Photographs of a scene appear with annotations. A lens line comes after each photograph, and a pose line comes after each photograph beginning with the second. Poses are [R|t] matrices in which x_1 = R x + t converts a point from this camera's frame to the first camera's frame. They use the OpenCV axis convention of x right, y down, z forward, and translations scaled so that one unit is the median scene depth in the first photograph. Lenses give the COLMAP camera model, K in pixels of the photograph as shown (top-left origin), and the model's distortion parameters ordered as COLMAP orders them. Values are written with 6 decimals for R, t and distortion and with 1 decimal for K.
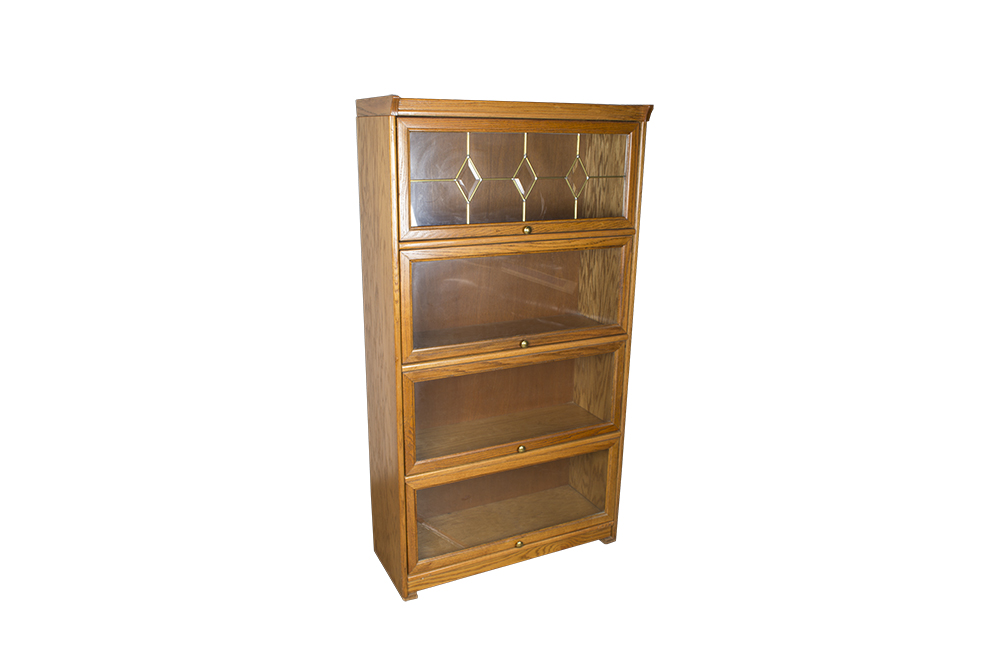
lens RADIAL K [[722.5, 0, 500.0], [0, 722.5, 333.5], [0, 0, 1]] dist [-0.099870, 0.001545]
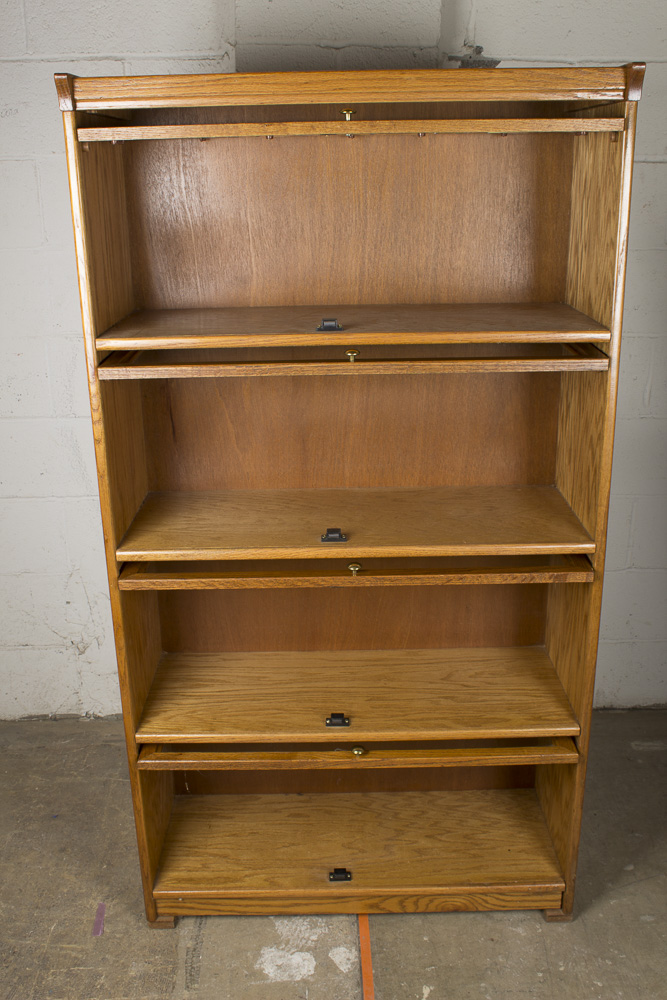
lens RADIAL K [[995.0, 0, 333.5], [0, 995.0, 504.0], [0, 0, 1]] dist [-0.133303, 0.136660]
pose [[0.892111, 0.121601, -0.435146, 0.346635], [-0.094921, 0.992050, 0.082625, -0.072427], [0.441733, -0.032406, 0.896561, 0.352056]]
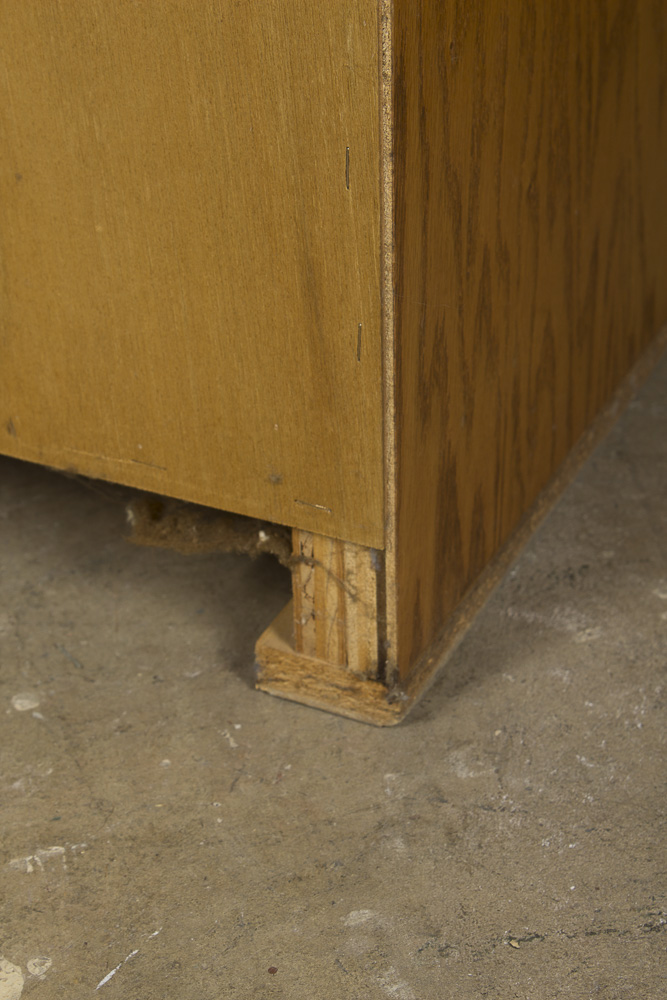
lens RADIAL K [[2353.3, 0, 333.5], [0, 2353.3, 500.0], [0, 0, 1]] dist [0.068016, 0.155160]
pose [[0.944759, 0.147435, -0.292733, 0.233801], [-0.053818, 0.950777, 0.305166, 0.236125], [0.323316, -0.272554, 0.906190, 0.854927]]
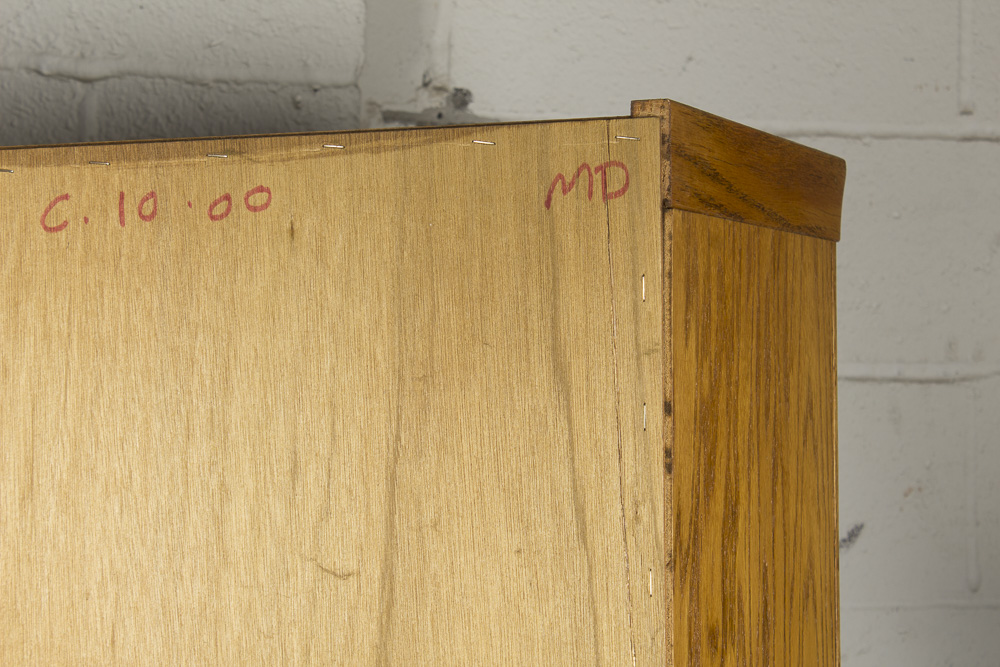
lens RADIAL K [[2353.3, 0, 500.0], [0, 2353.3, 333.5], [0, 0, 1]] dist [0.068016, 0.155160]
pose [[0.960980, -0.019623, -0.275920, 0.257888], [-0.059639, 0.959324, -0.275936, -0.122863], [0.270111, 0.281625, 0.920721, 0.503319]]
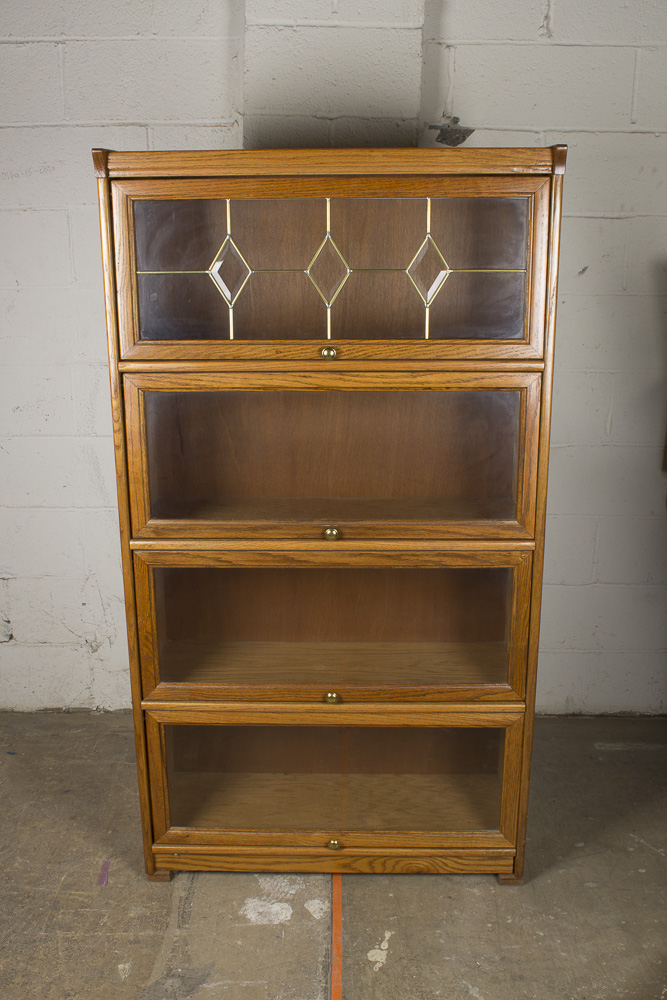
lens RADIAL K [[1046.8, 0, 333.5], [0, 1046.8, 500.0], [0, 0, 1]] dist [-0.139093, 0.179667]
pose [[0.879961, 0.114439, -0.461055, 0.471412], [-0.112394, 0.993148, 0.031998, -0.045658], [0.461558, 0.023663, 0.886794, 0.197771]]
